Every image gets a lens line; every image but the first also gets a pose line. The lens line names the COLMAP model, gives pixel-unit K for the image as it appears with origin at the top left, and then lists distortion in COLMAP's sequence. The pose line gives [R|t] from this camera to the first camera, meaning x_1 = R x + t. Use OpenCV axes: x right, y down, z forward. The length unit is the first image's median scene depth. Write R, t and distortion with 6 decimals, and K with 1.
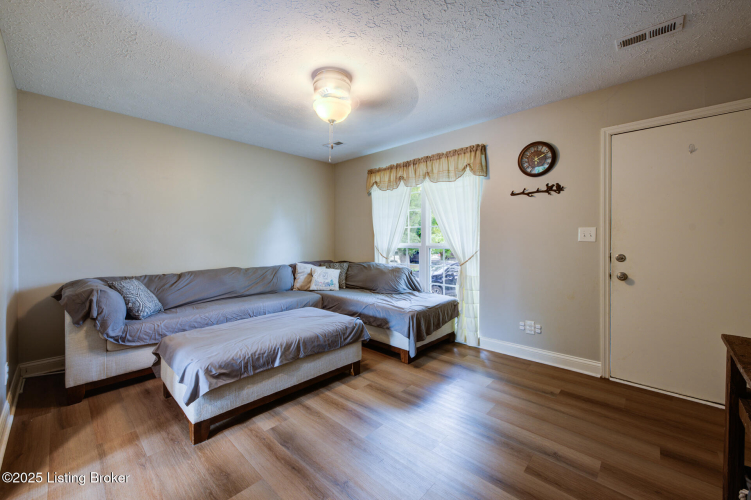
lens RADIAL K [[295.0, 0, 374.8], [0, 295.0, 246.3], [0, 0, 1]] dist [0.001126, -0.000051]
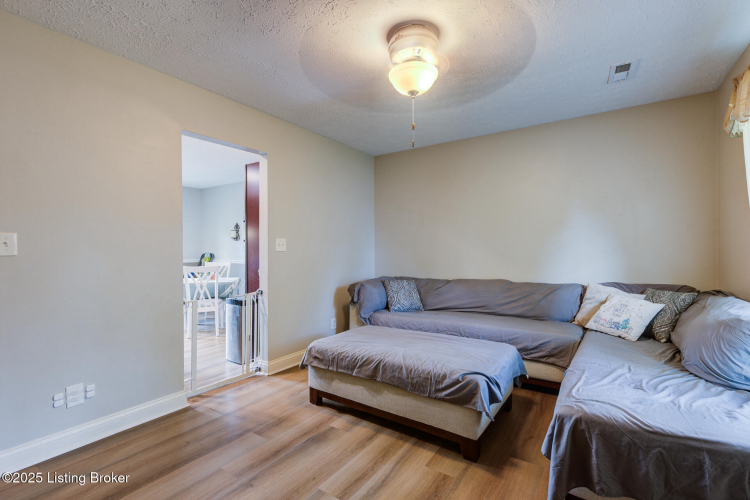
lens RADIAL K [[343.9, 0, 374.1], [0, 343.9, 250.0], [0, 0, 1]] dist [-0.001180, -0.000178]
pose [[0.160786, 0.003023, -0.986985, 0.746502], [-0.011721, 0.999931, 0.001153, -0.018574], [0.986920, 0.011383, 0.160810, 0.789464]]
